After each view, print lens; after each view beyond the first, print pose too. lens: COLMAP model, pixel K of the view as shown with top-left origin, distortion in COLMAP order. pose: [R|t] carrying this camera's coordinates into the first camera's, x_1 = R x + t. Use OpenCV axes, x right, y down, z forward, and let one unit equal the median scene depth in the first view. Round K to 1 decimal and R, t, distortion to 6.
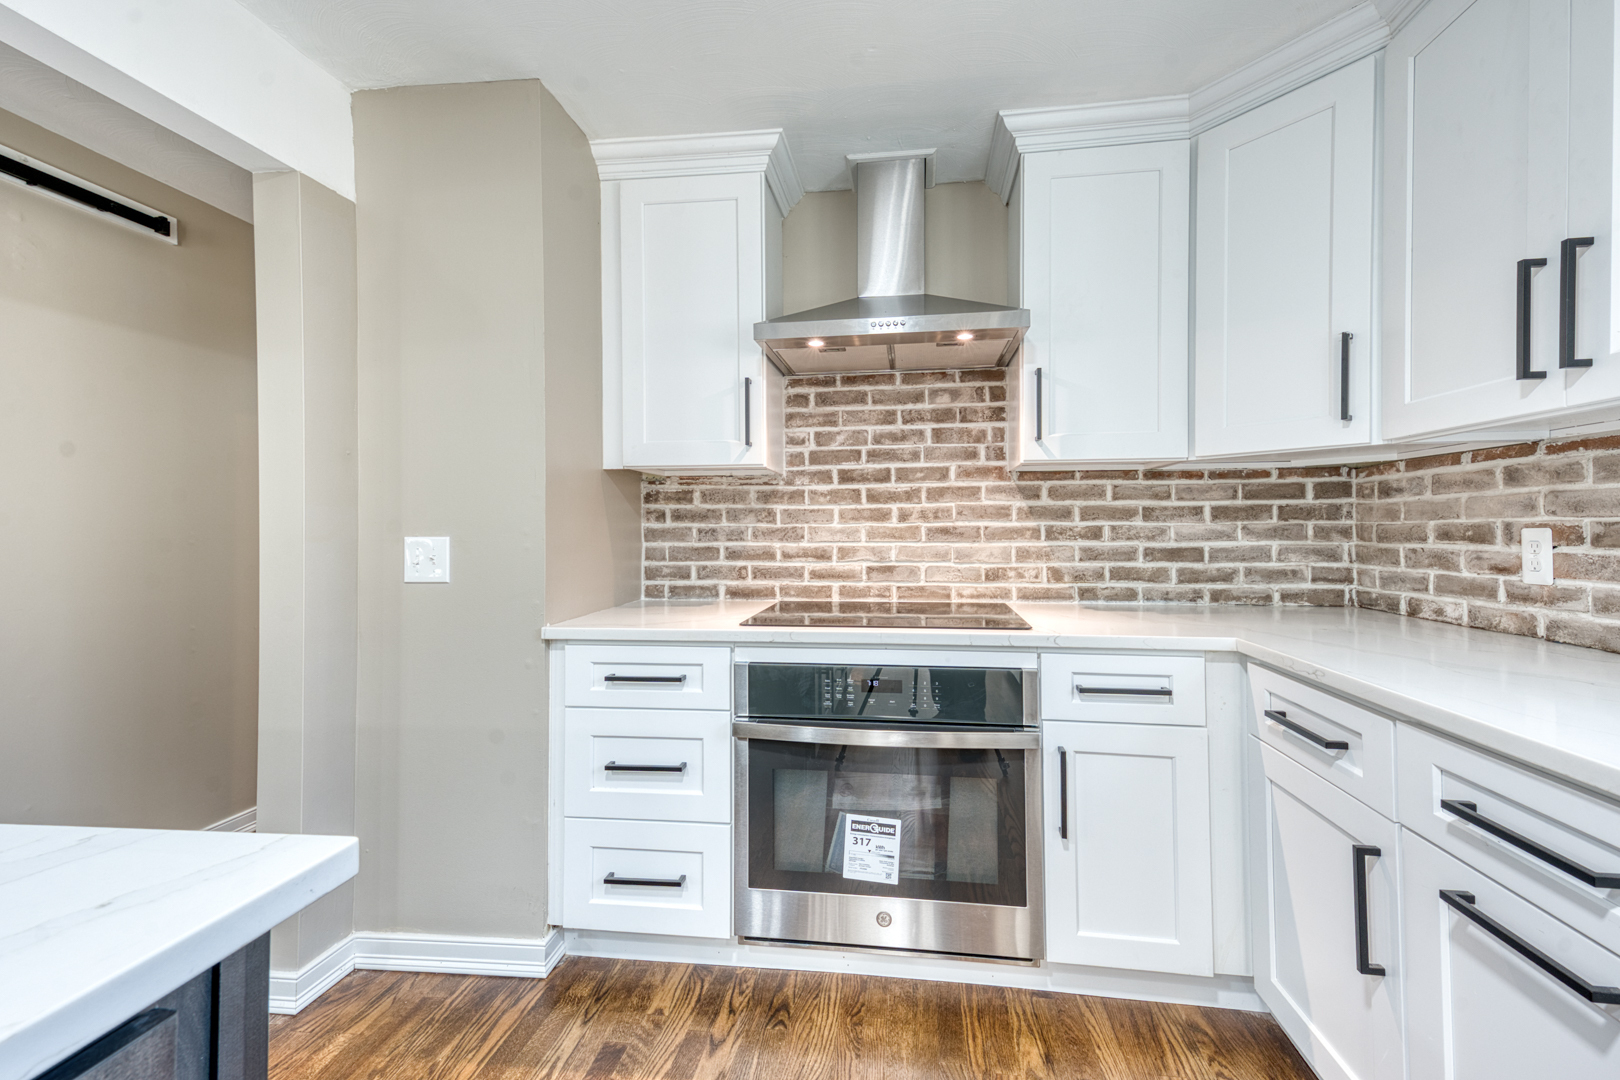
lens RADIAL K [[661.7, 0, 811.8], [0, 661.7, 528.9], [0, 0, 1]] dist [0.038439, -0.000596]
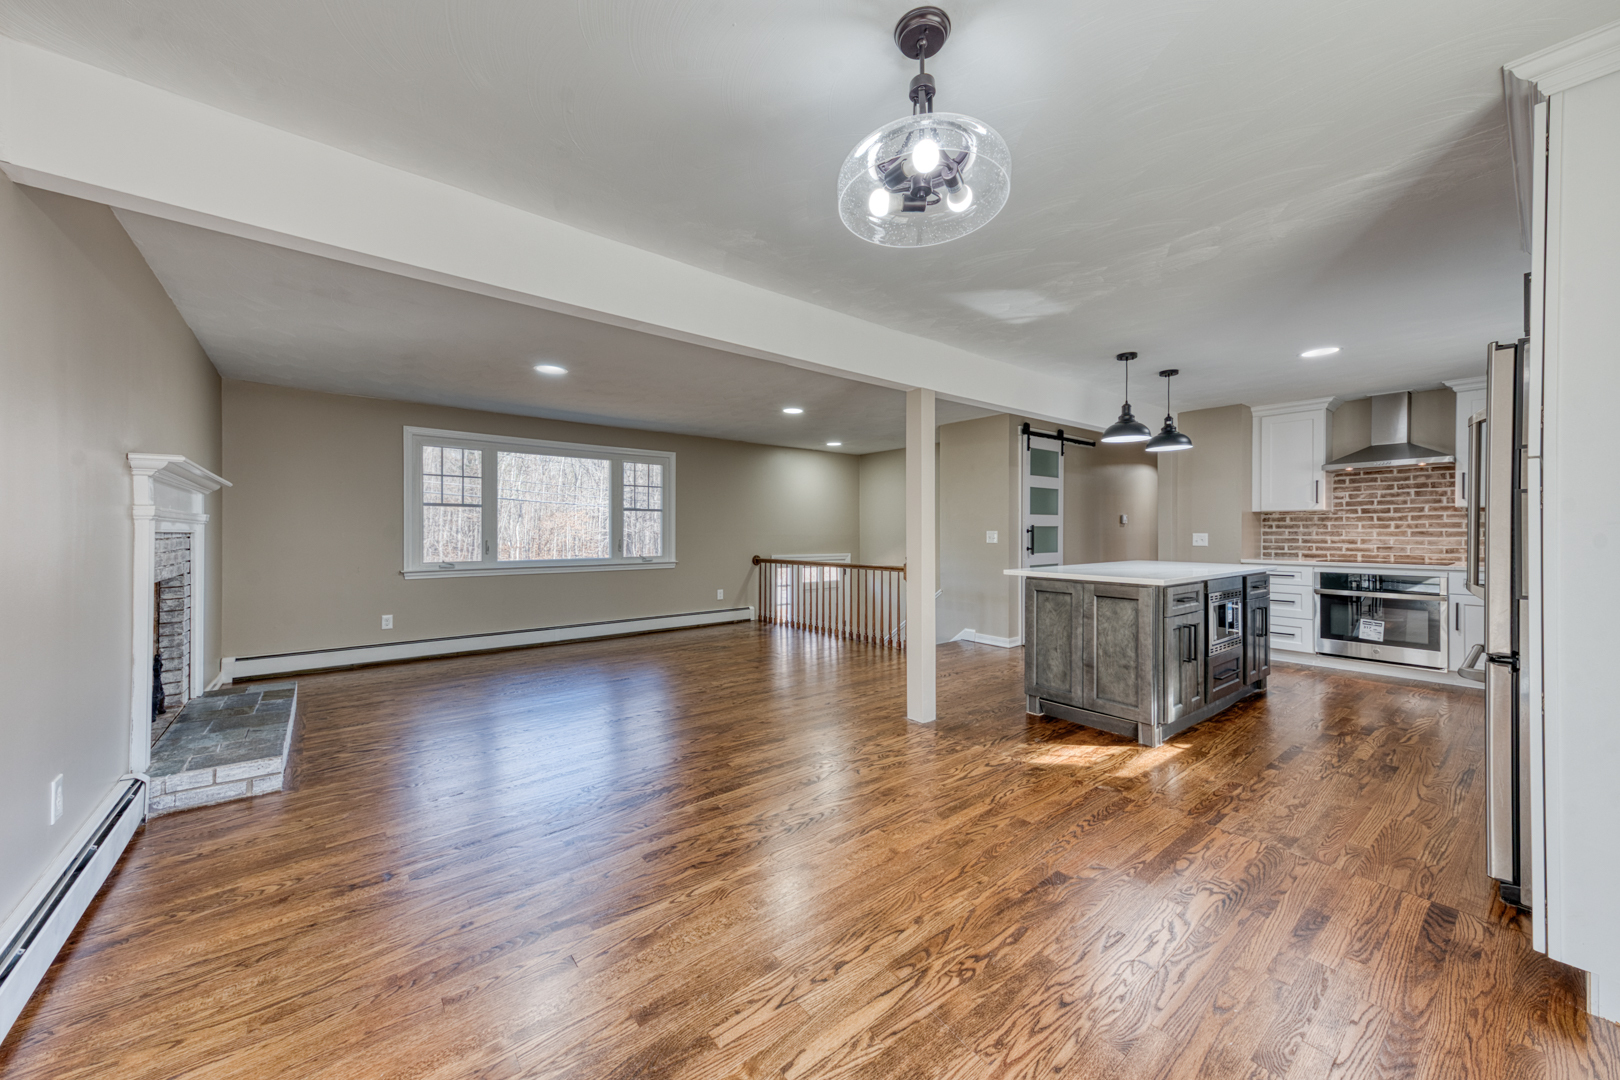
lens RADIAL K [[597.2, 0, 800.0], [0, 597.2, 532.9], [0, 0, 1]] dist [0.013672, -0.000090]
pose [[0.742224, 0.005384, -0.670130, -0.005008], [-0.004310, 0.999985, 0.003260, 0.007475], [0.670138, 0.000469, 0.742236, -2.443371]]
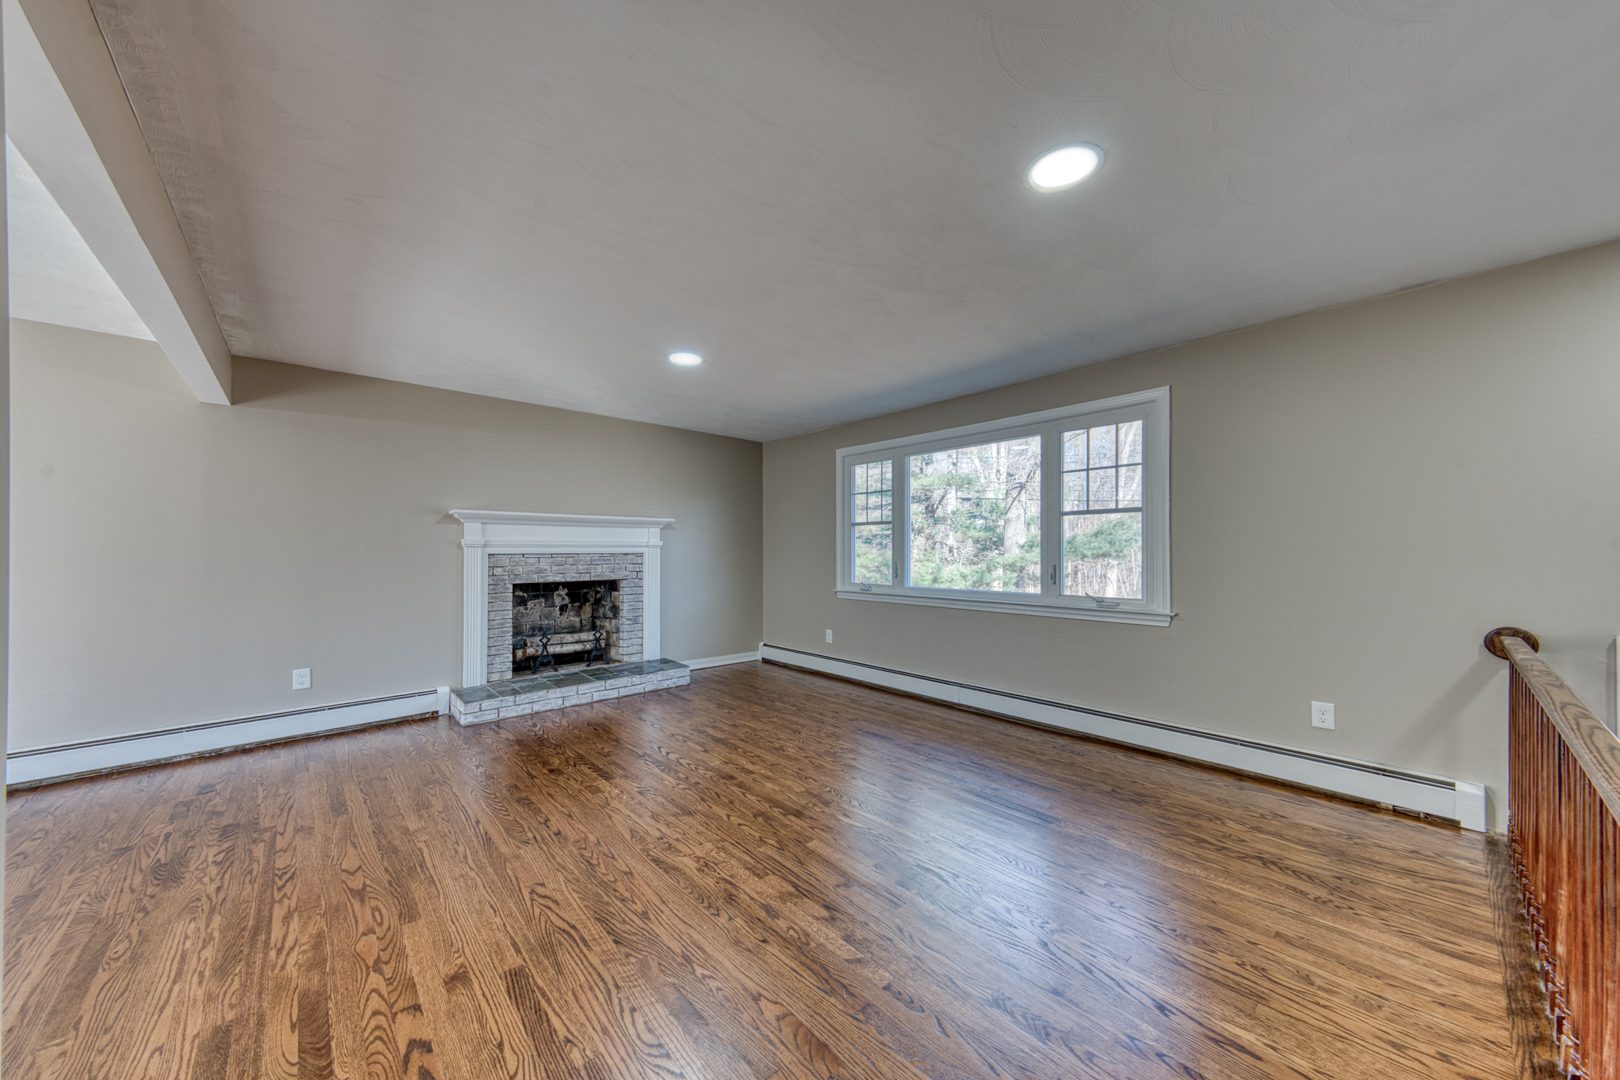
lens RADIAL K [[556.0, 0, 820.6], [0, 556.0, 546.4], [0, 0, 1]] dist [0.038066, -0.006512]
pose [[-0.617816, -0.000179, -0.786323, -1.001364], [0.005053, 0.999978, -0.004197, 0.002435], [0.786307, -0.006567, -0.617802, -0.209318]]
